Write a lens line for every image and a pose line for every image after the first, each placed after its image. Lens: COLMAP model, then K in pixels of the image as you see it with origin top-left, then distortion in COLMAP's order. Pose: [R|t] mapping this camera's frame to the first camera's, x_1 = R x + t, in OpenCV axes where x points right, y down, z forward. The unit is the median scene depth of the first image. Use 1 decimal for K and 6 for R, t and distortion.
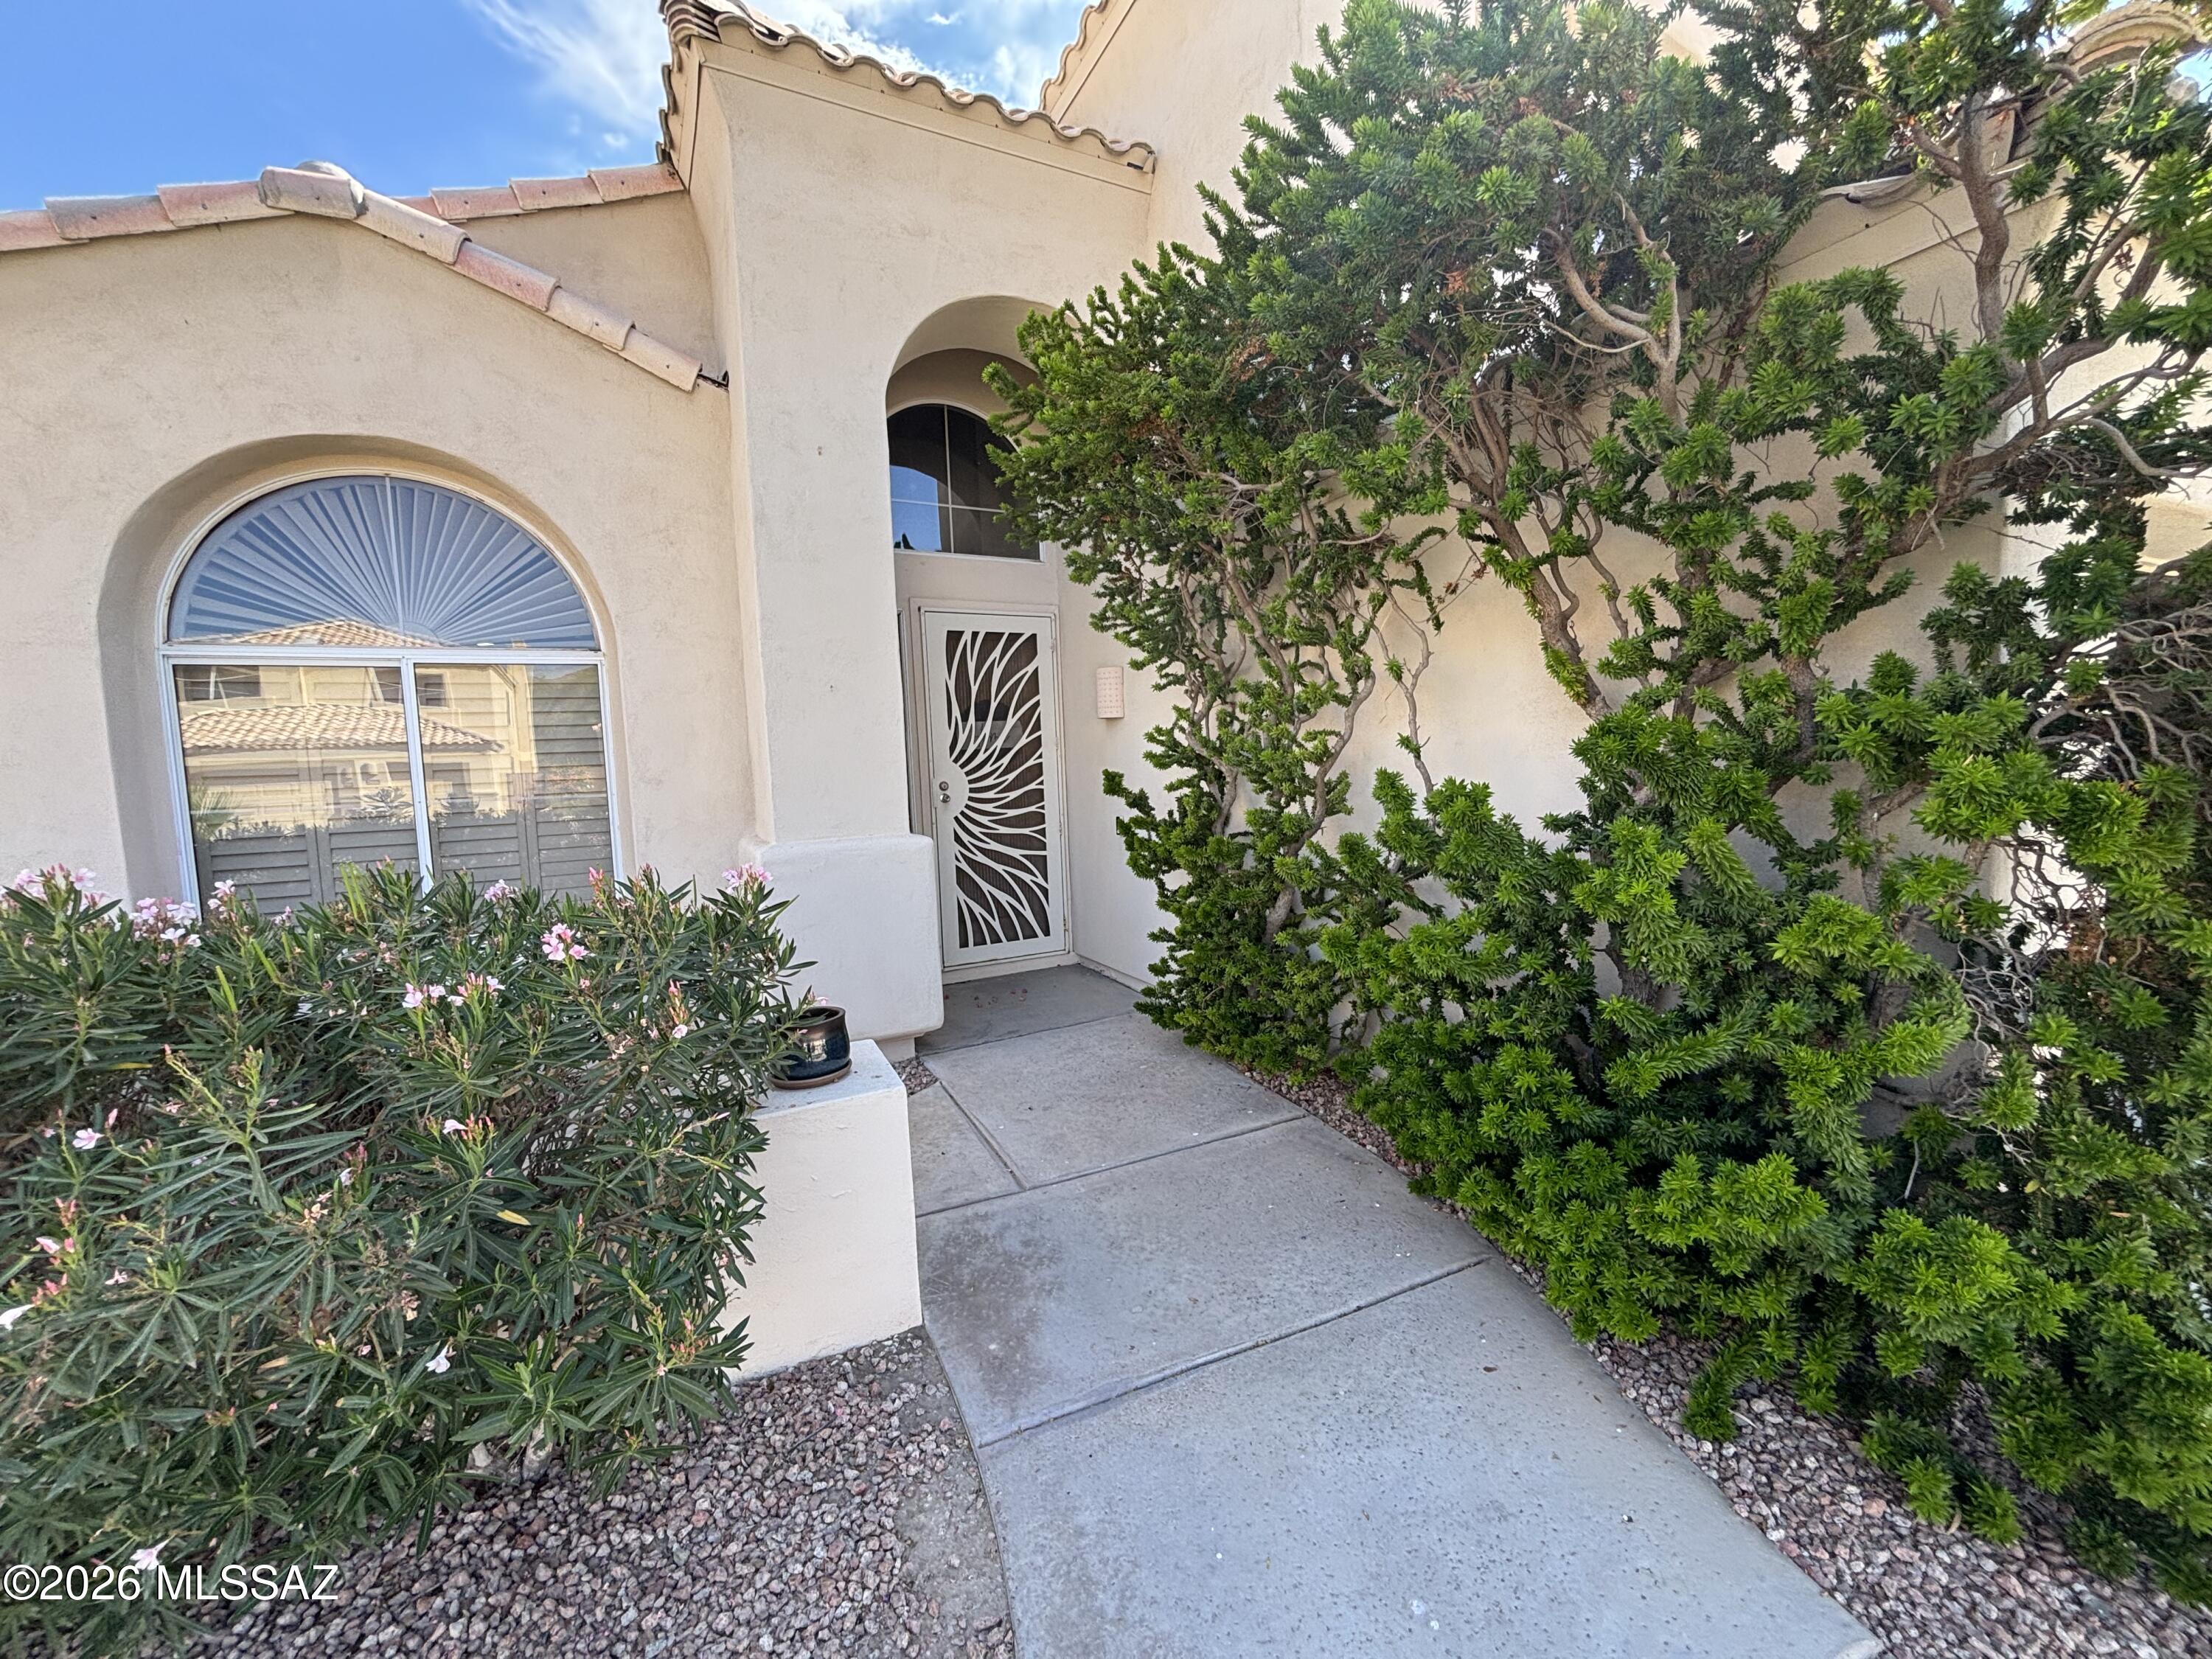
lens RADIAL K [[888.0, 0, 1106.3], [0, 888.0, 819.3], [0, 0, 1]] dist [0.004740, -0.000427]
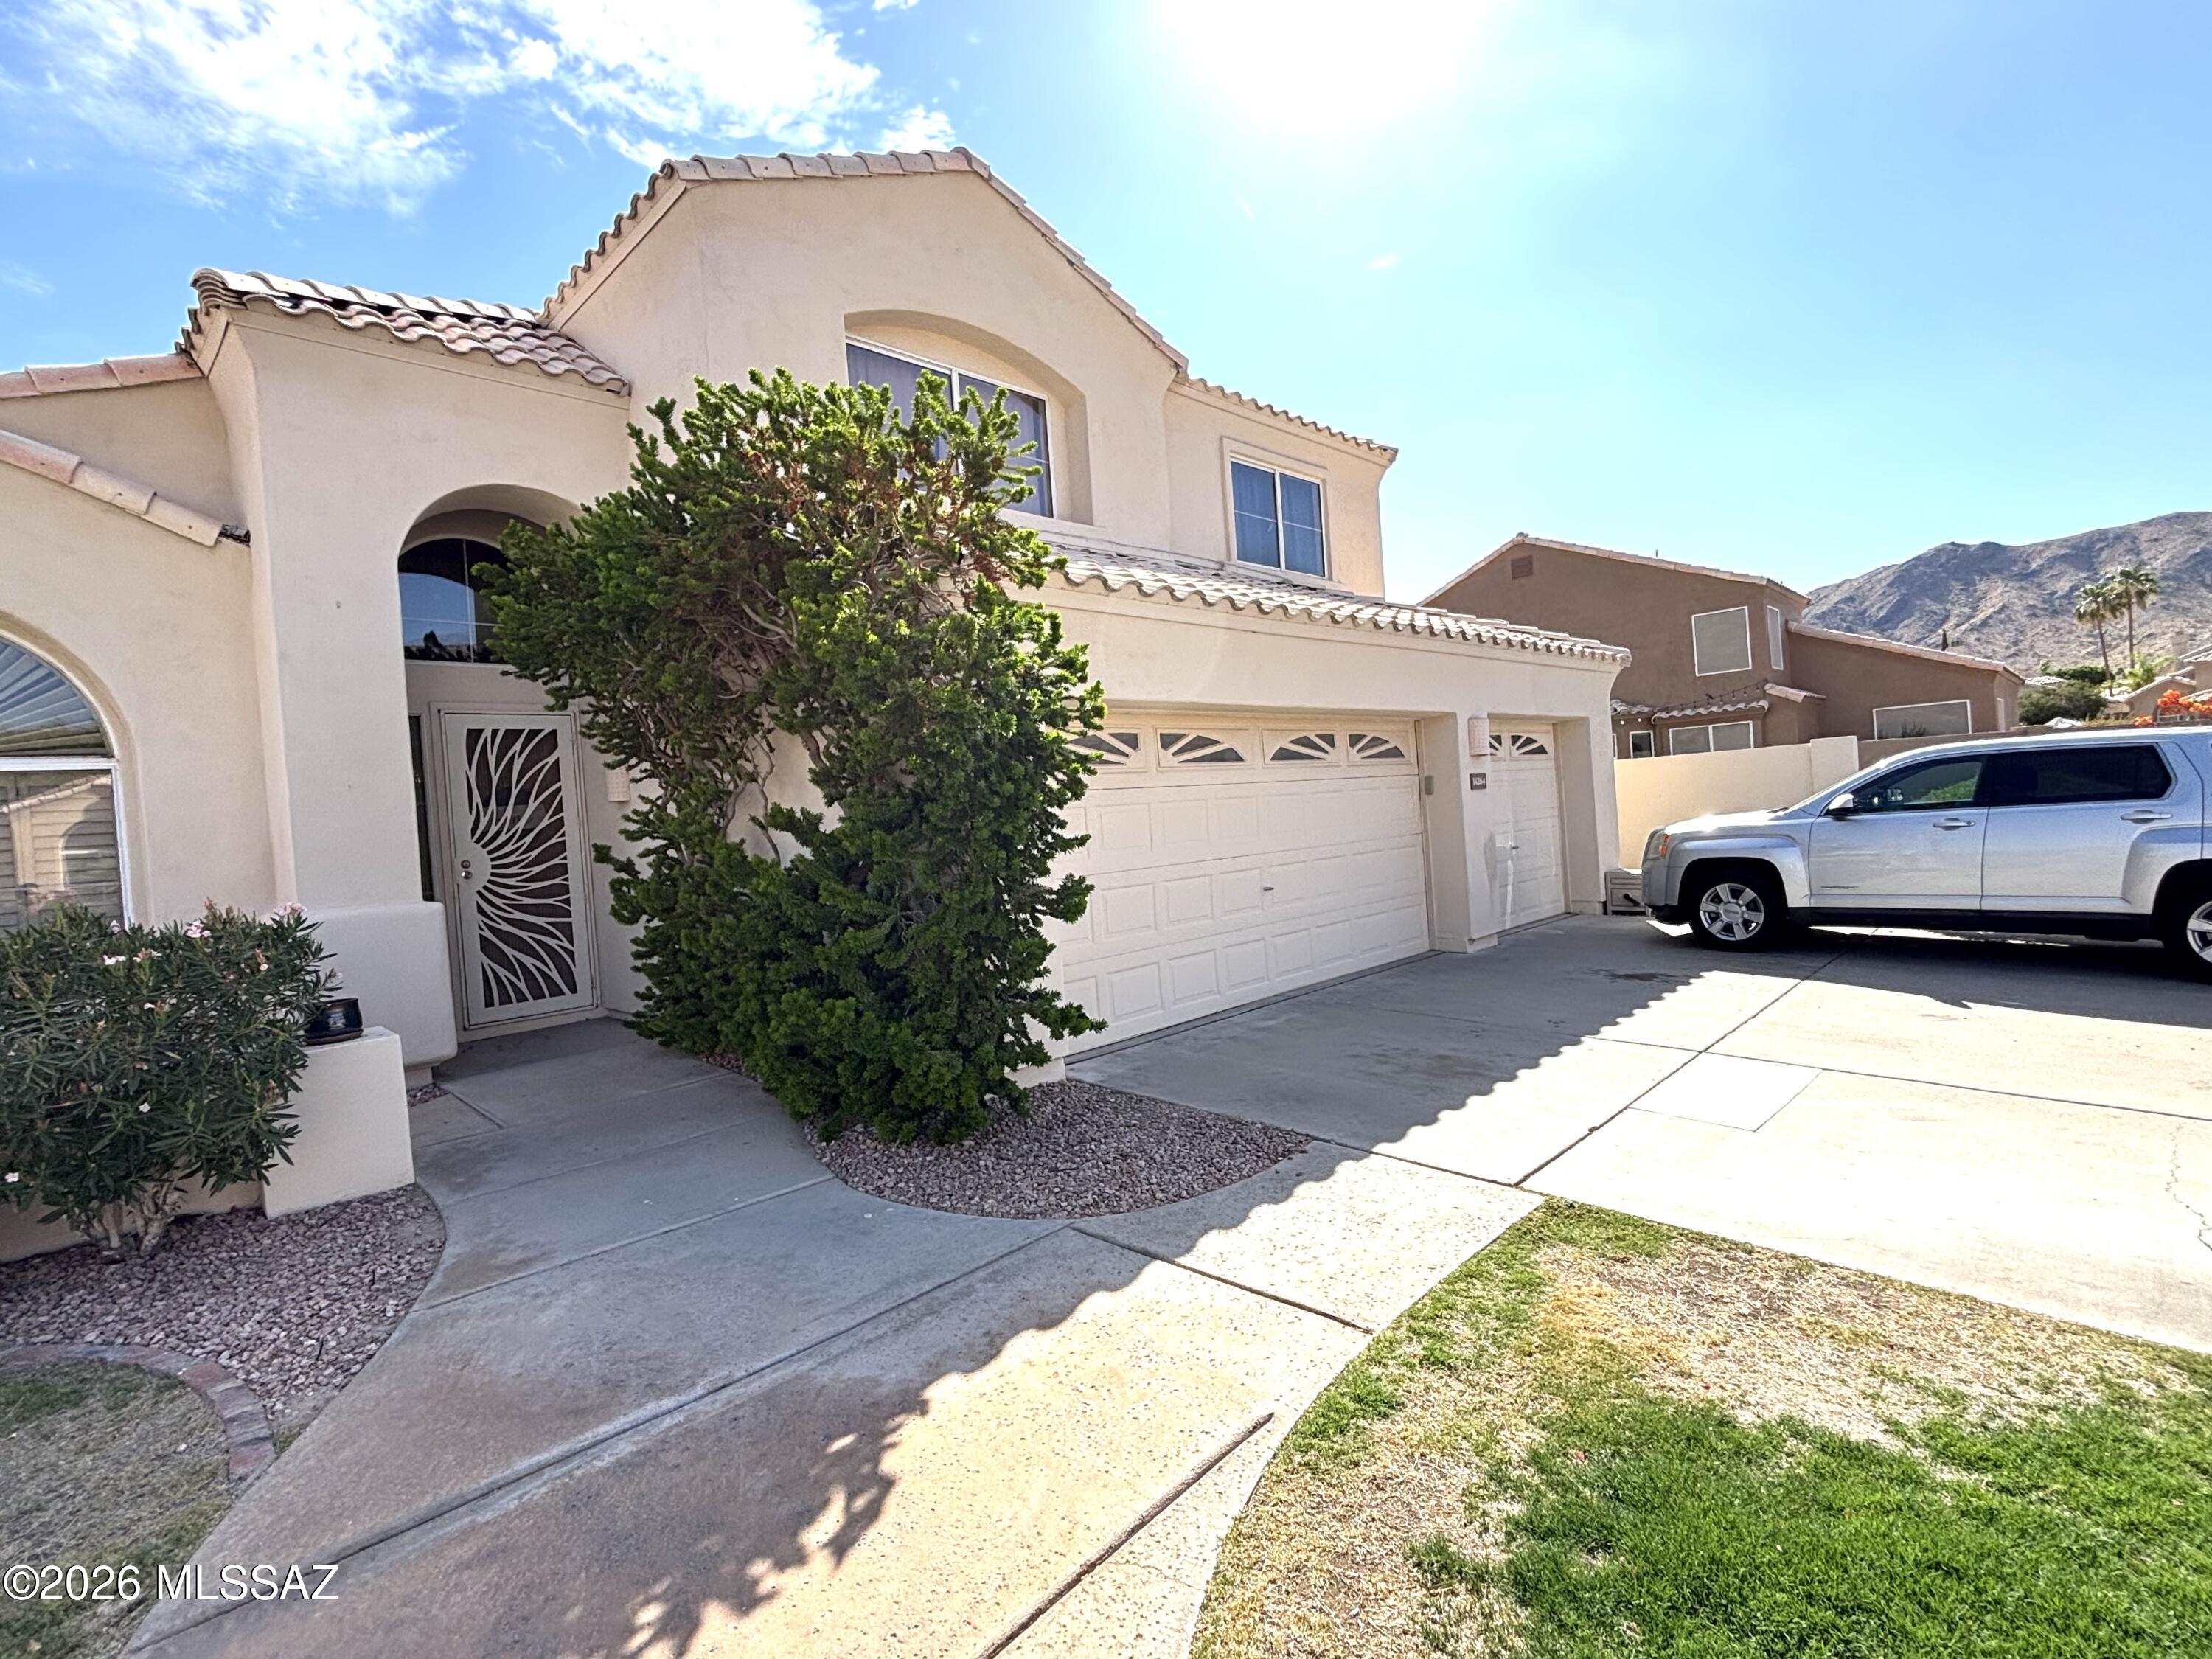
lens RADIAL K [[1054.2, 0, 1108.3], [0, 1054.2, 823.3], [0, 0, 1]] dist [-0.006621, 0.004727]
pose [[0.948203, -0.031135, 0.316136, 0.222850], [0.054207, 0.996448, -0.064450, 0.053948], [-0.313007, 0.078248, 0.946522, -0.693973]]
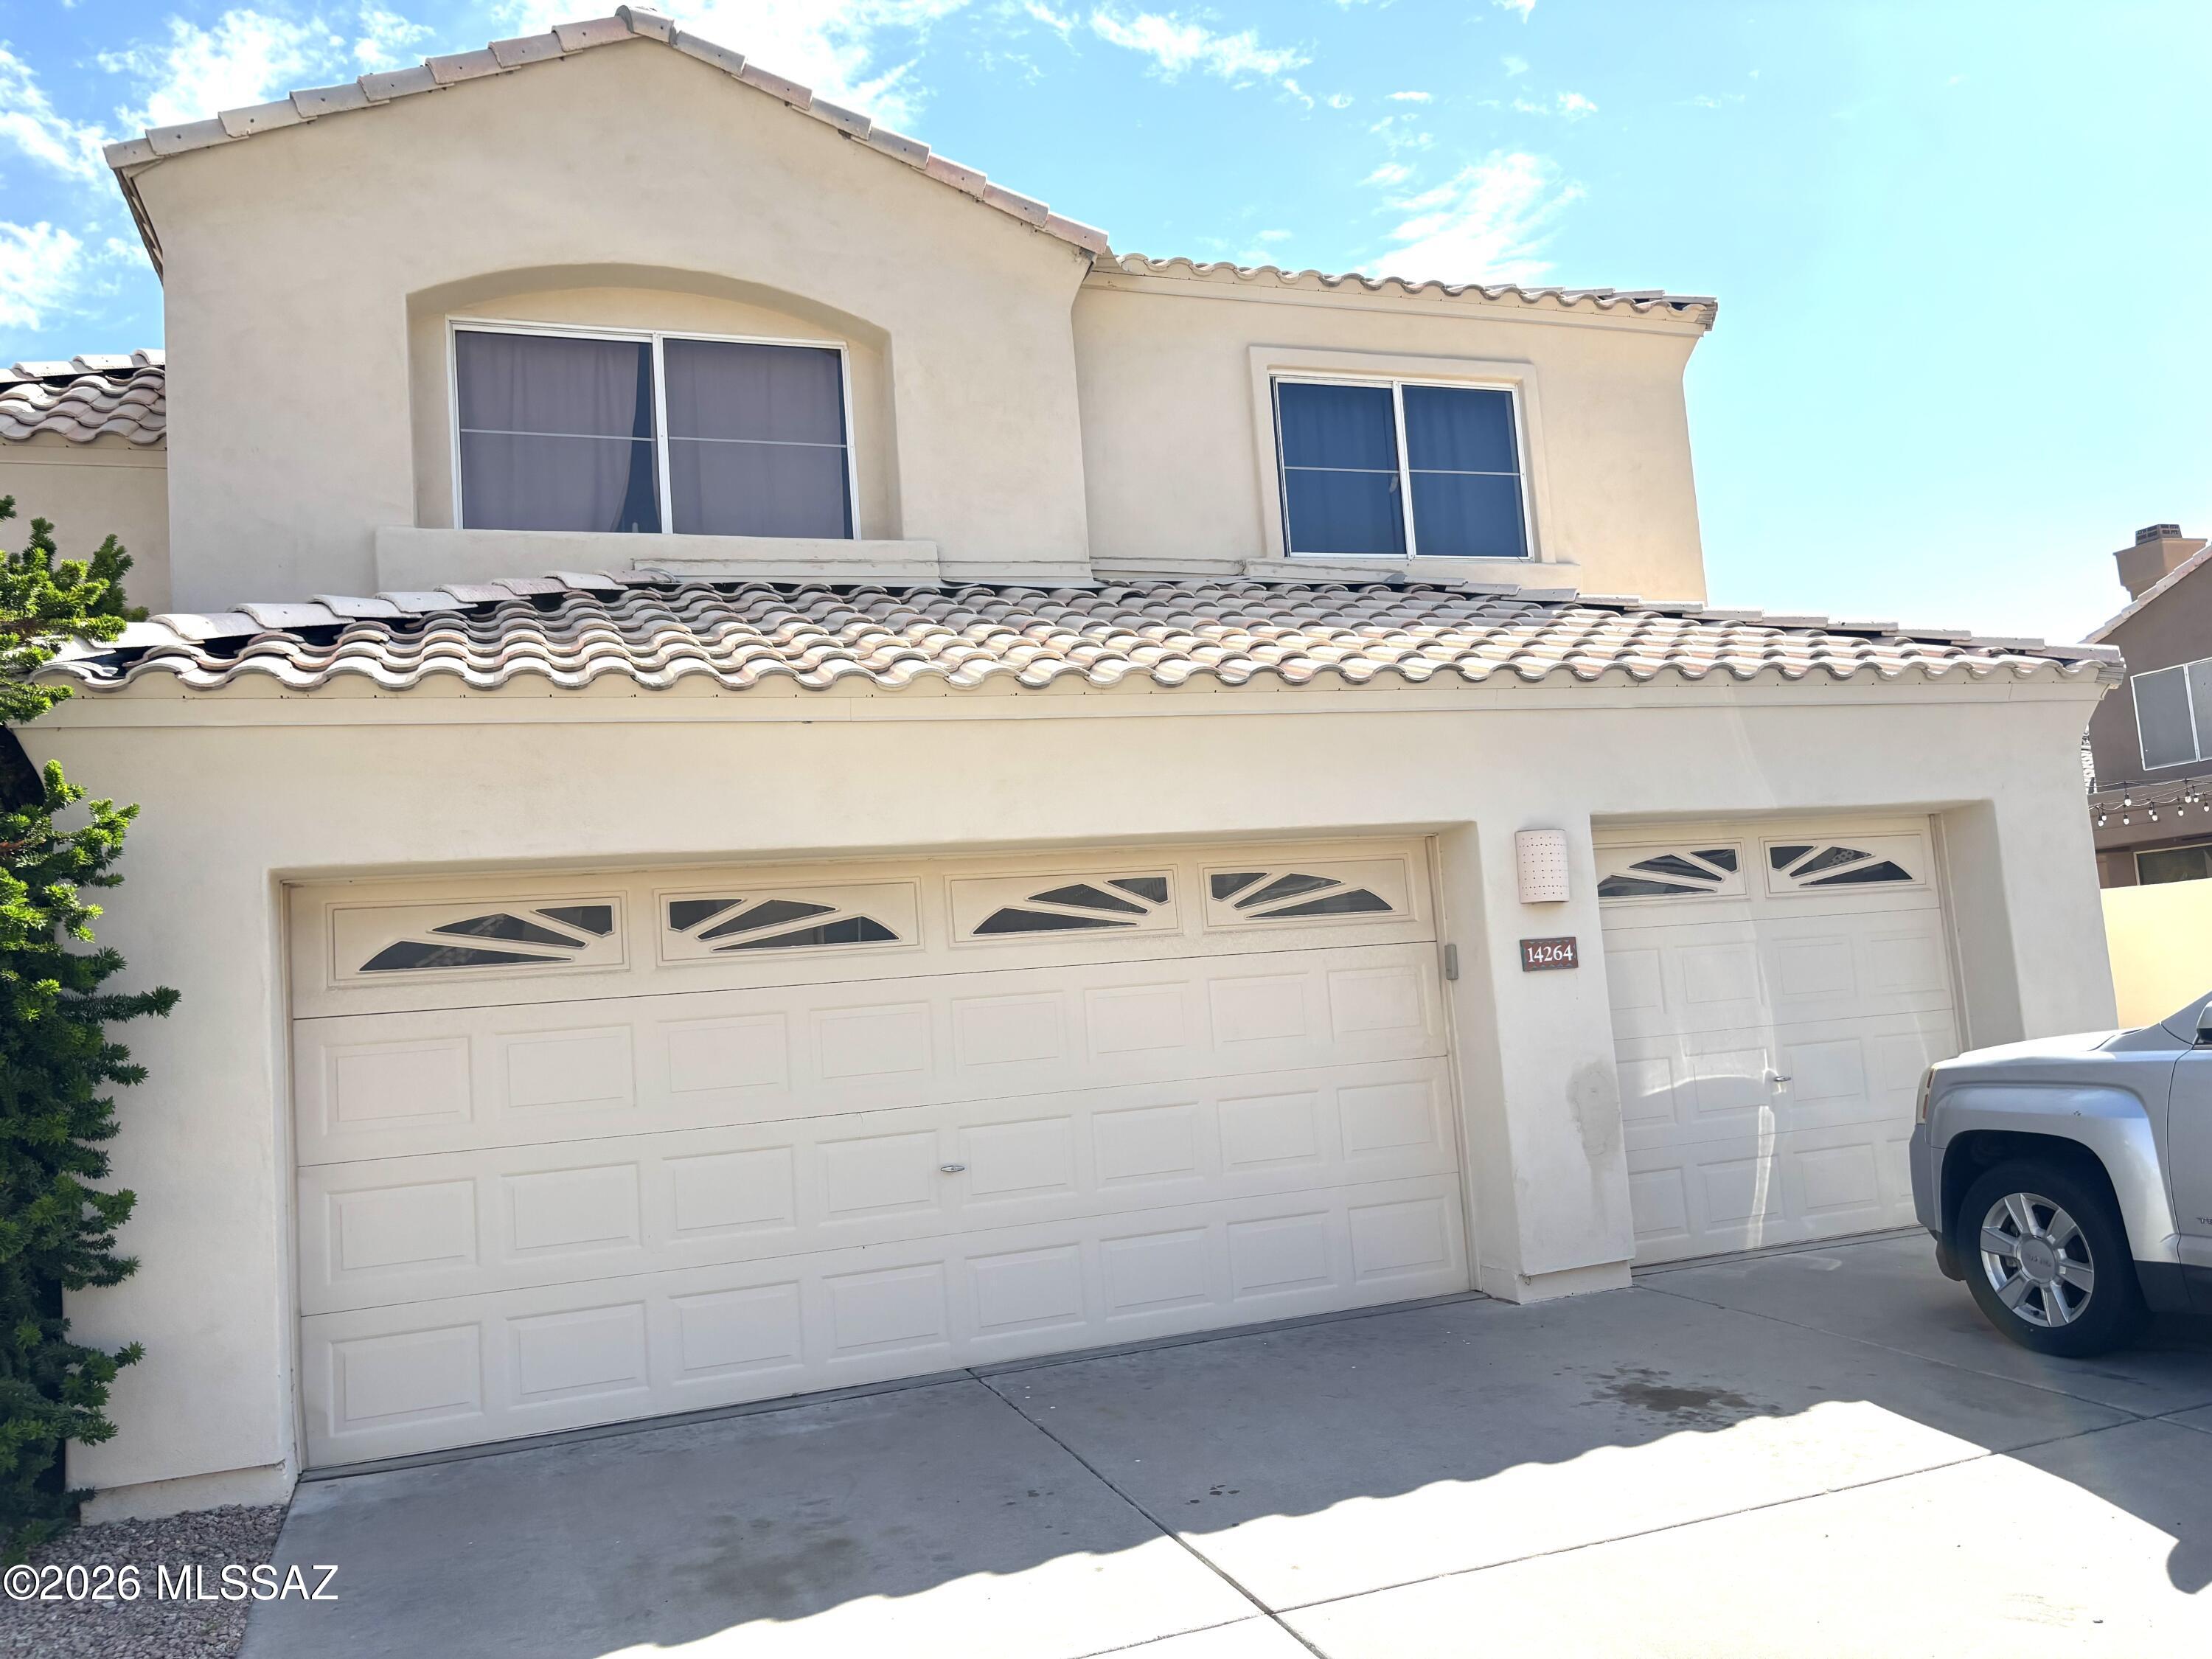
lens RADIAL K [[1668.3, 0, 1114.4], [0, 1668.3, 850.7], [0, 0, 1]] dist [0.030629, -0.026266]
pose [[0.992212, -0.050984, -0.113648, 1.286331], [0.032967, 0.987346, -0.155116, 0.020601], [0.120118, 0.150161, 0.981338, -0.646428]]
